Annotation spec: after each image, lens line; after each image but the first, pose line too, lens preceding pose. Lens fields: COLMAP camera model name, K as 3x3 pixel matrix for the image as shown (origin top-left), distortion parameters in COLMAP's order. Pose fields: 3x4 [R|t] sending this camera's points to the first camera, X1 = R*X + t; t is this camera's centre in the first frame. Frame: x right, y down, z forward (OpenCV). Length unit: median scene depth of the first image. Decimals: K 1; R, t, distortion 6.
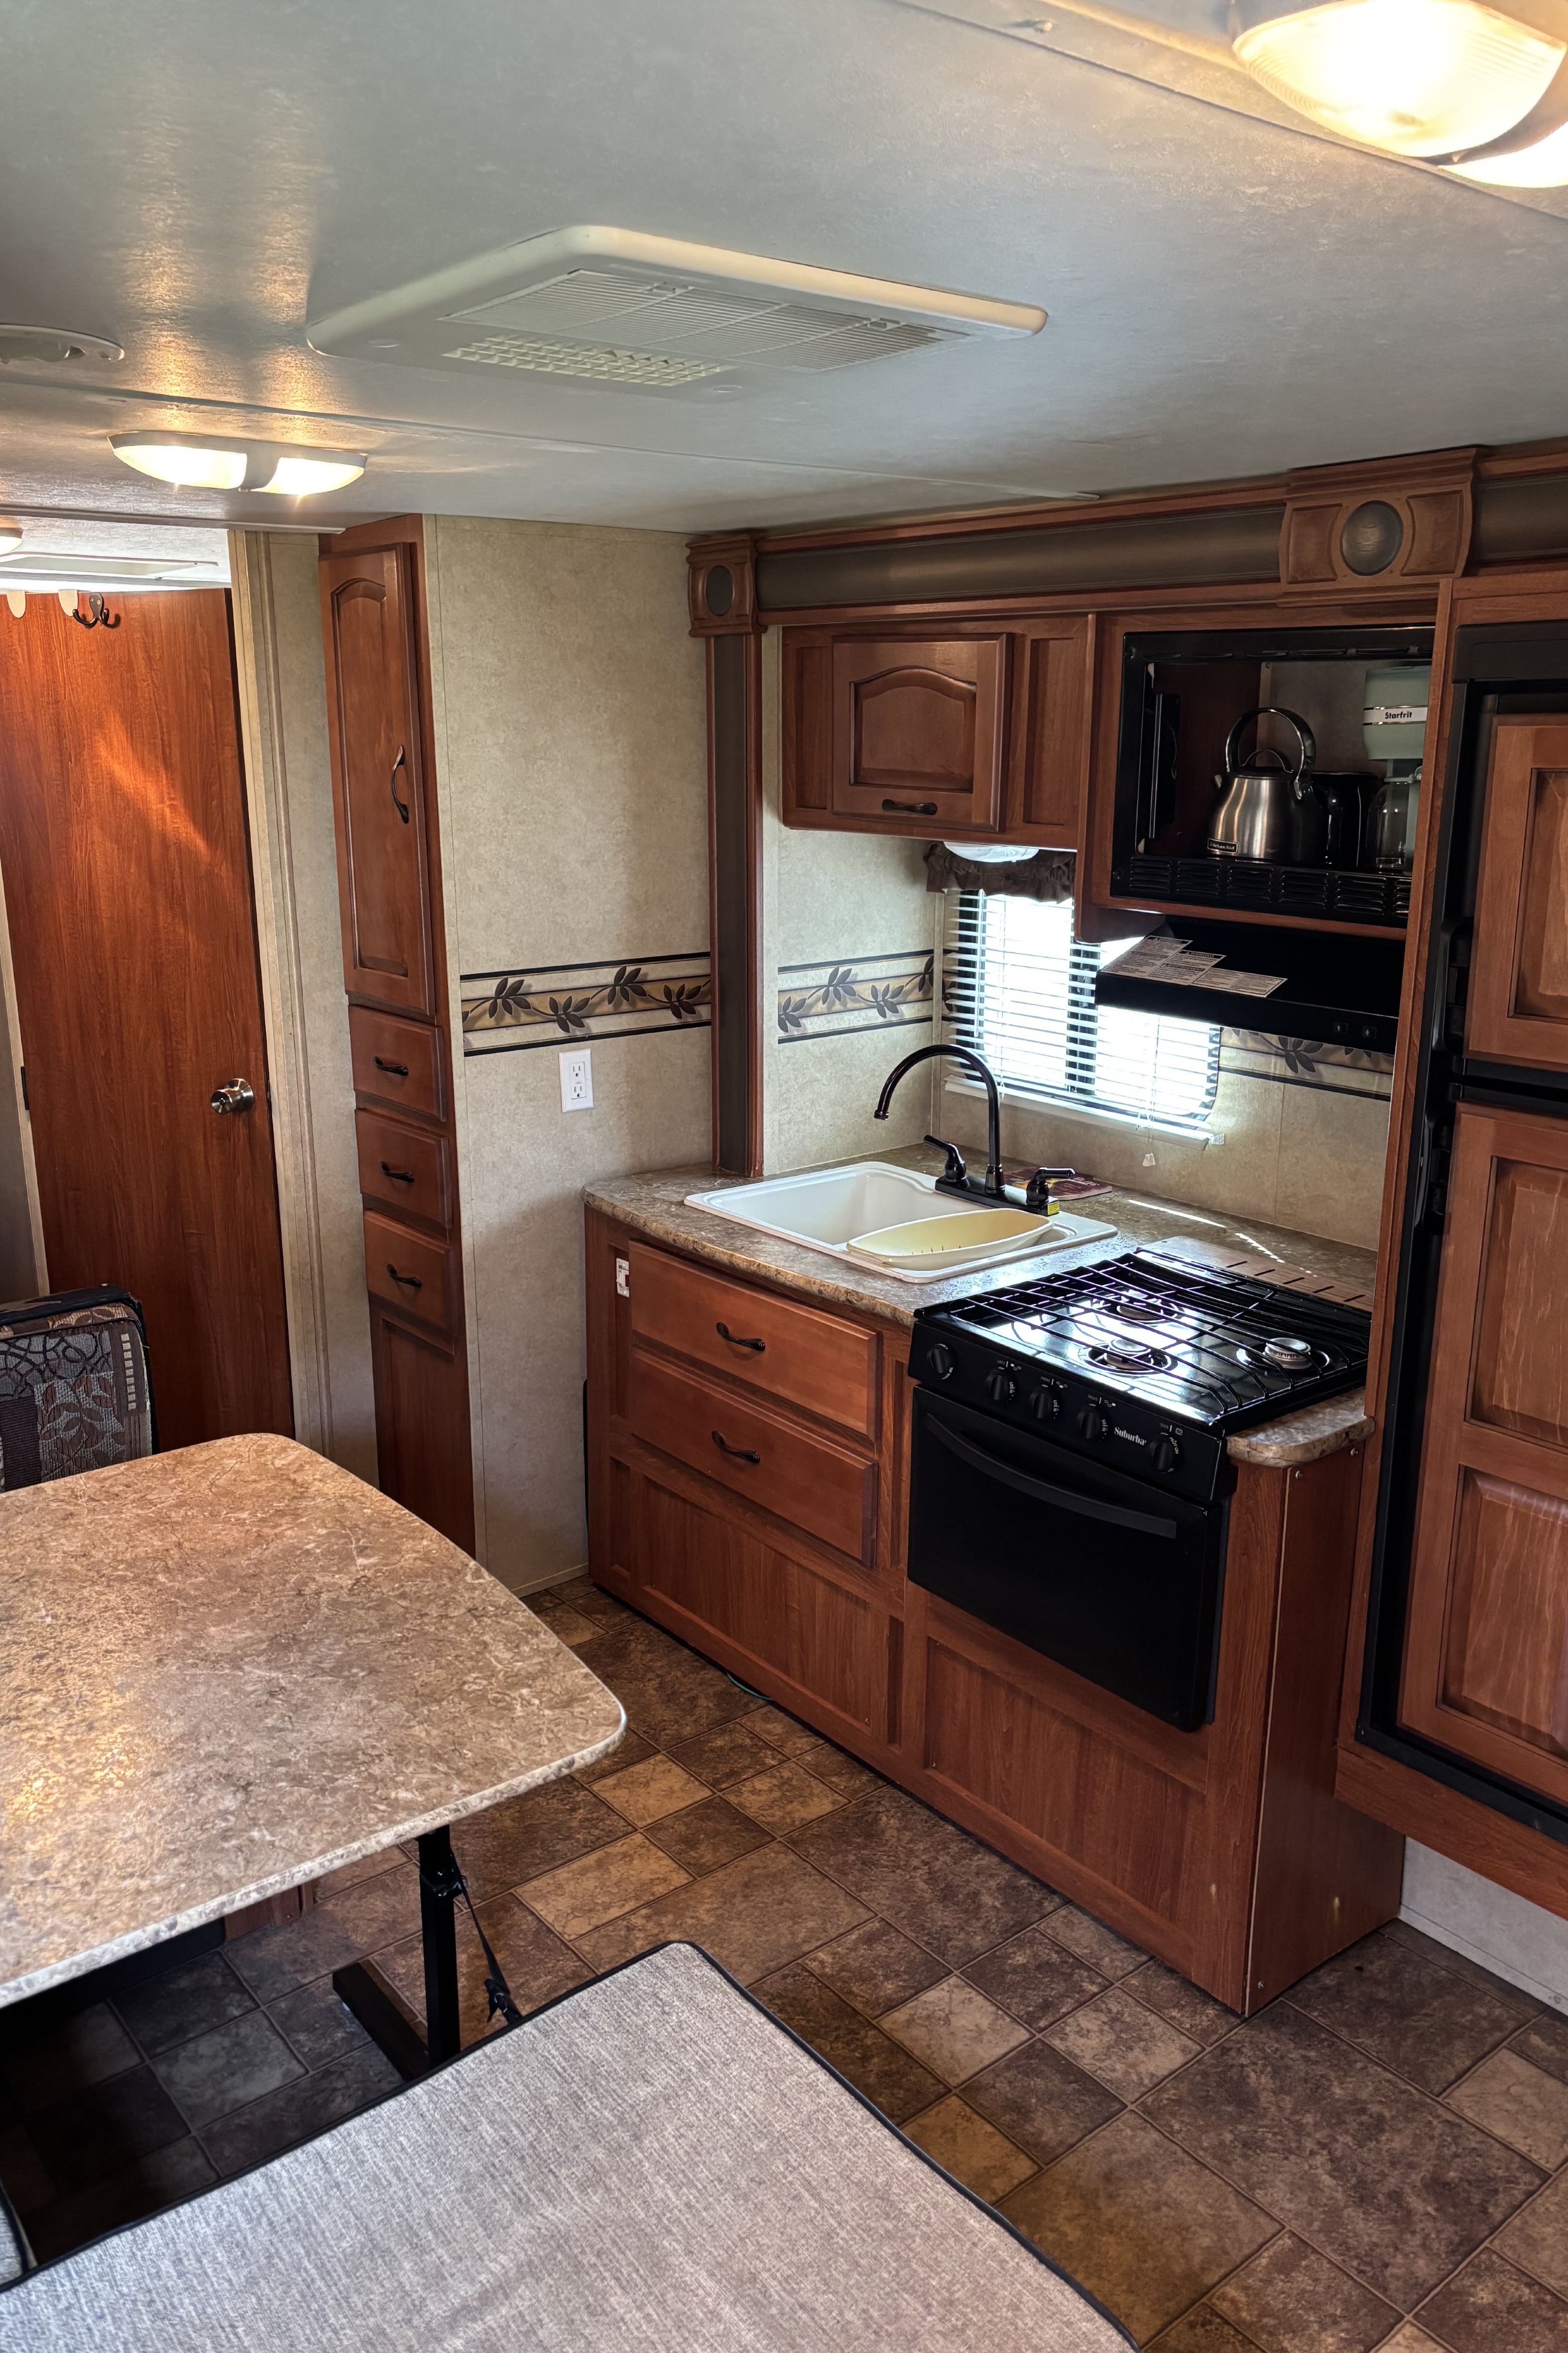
lens RADIAL K [[1785.6, 0, 762.8], [0, 1785.6, 1174.9], [0, 0, 1]] dist [0.023565, -0.017731]
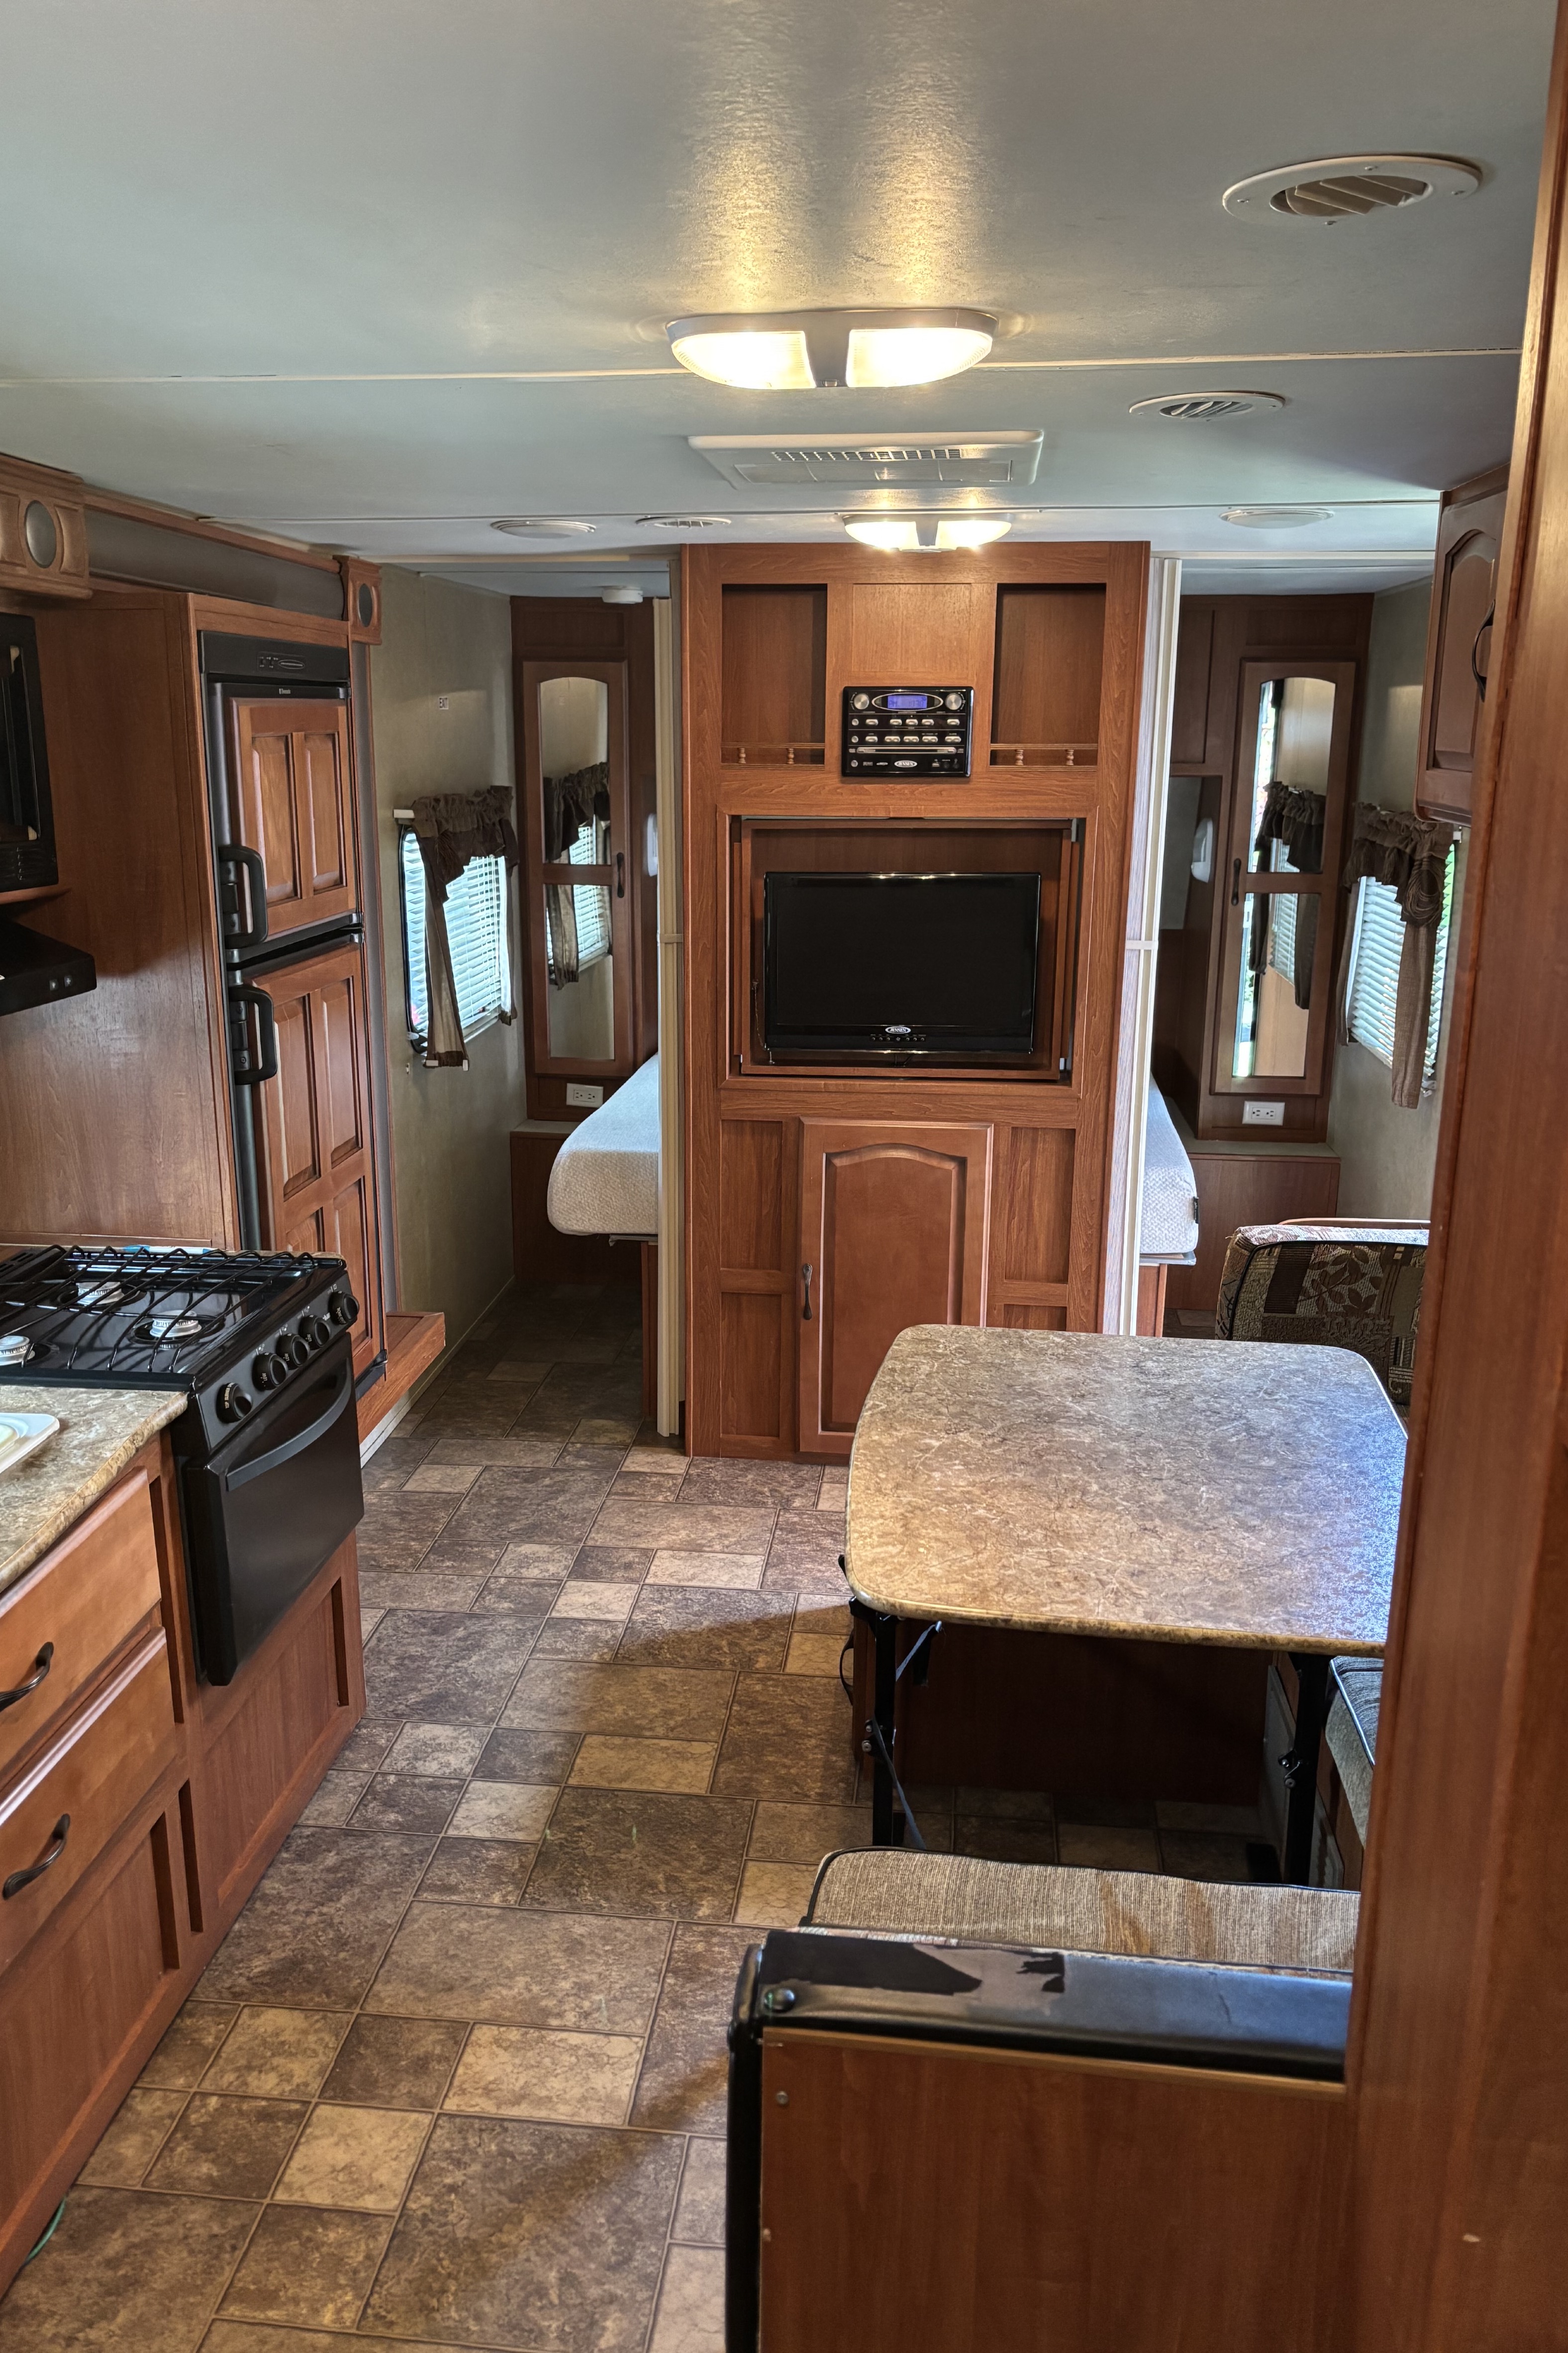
lens RADIAL K [[1785.6, 0, 768.9], [0, 1785.6, 1180.8], [0, 0, 1]] dist [0.023565, -0.017731]
pose [[-0.708651, -0.170884, 0.684552, -0.695838], [0.178404, 0.895300, 0.408178, -0.316979], [-0.682631, 0.411383, -0.603969, 1.319644]]
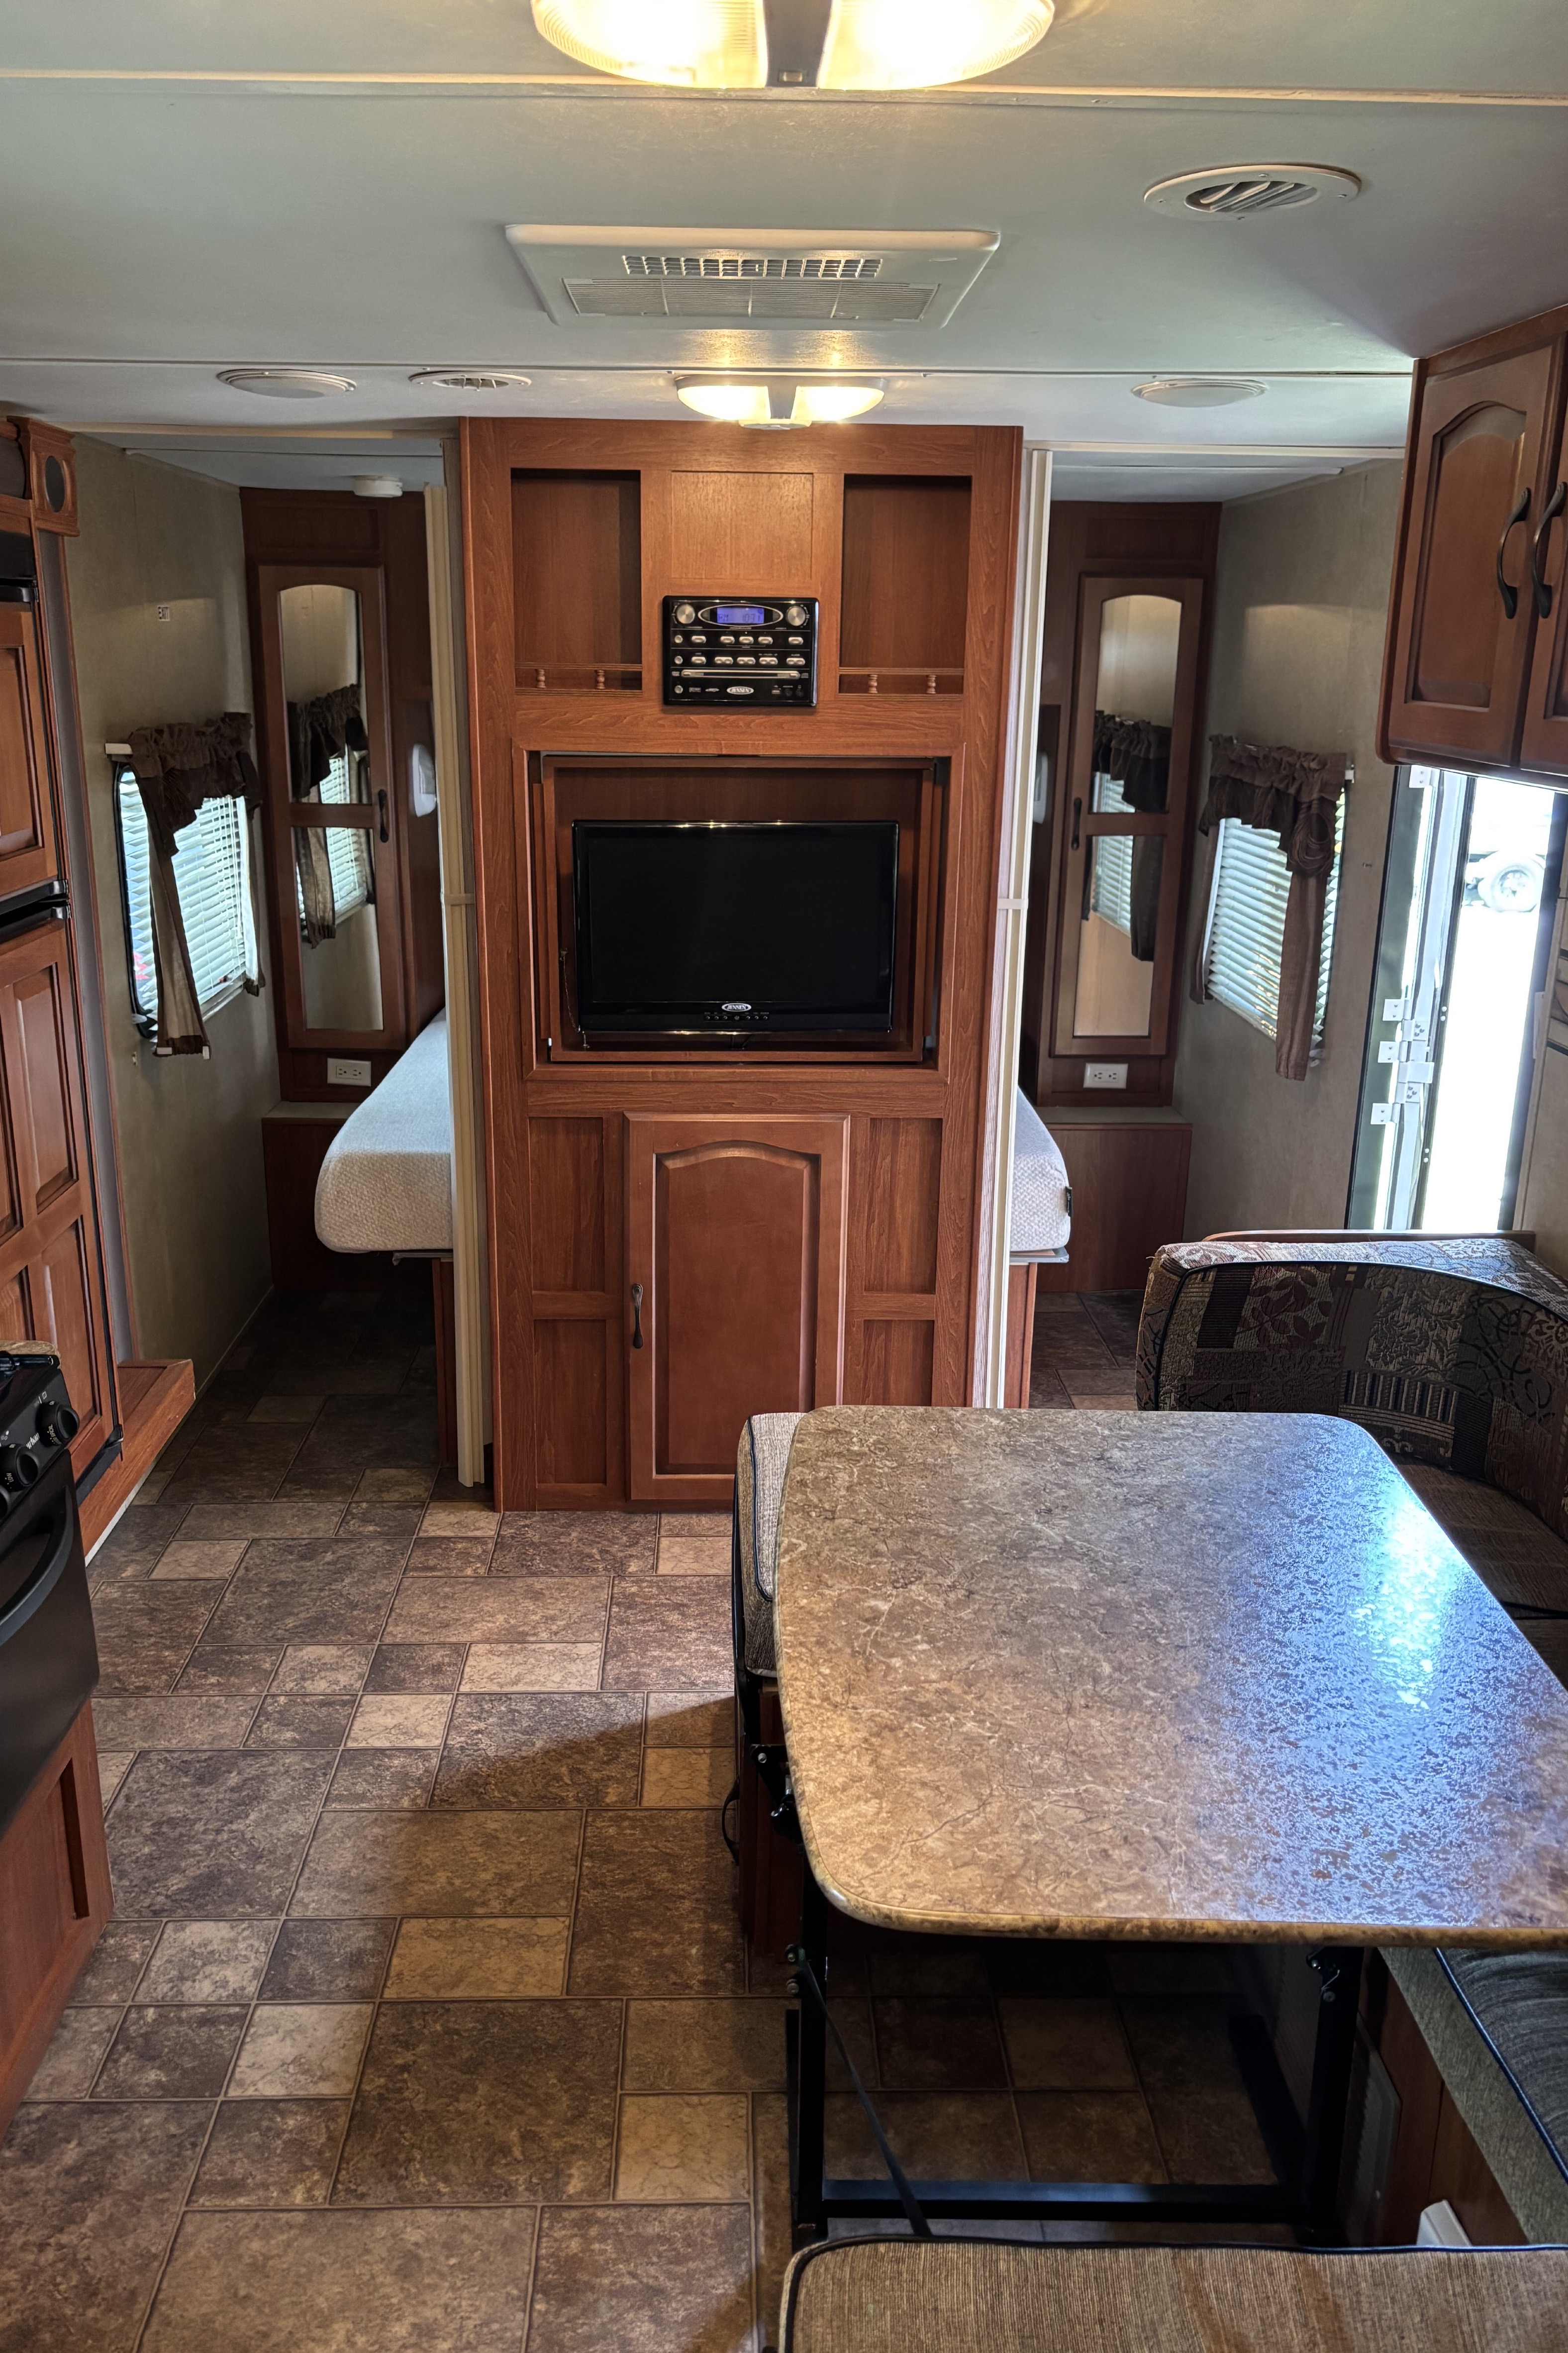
lens RADIAL K [[1785.6, 0, 775.0], [0, 1785.6, 1176.0], [0, 0, 1]] dist [0.023565, -0.017731]
pose [[-0.801642, -0.172419, 0.572399, -0.494779], [0.143753, 0.873809, 0.464535, -0.280650], [-0.580263, 0.454675, -0.675697, 1.185005]]
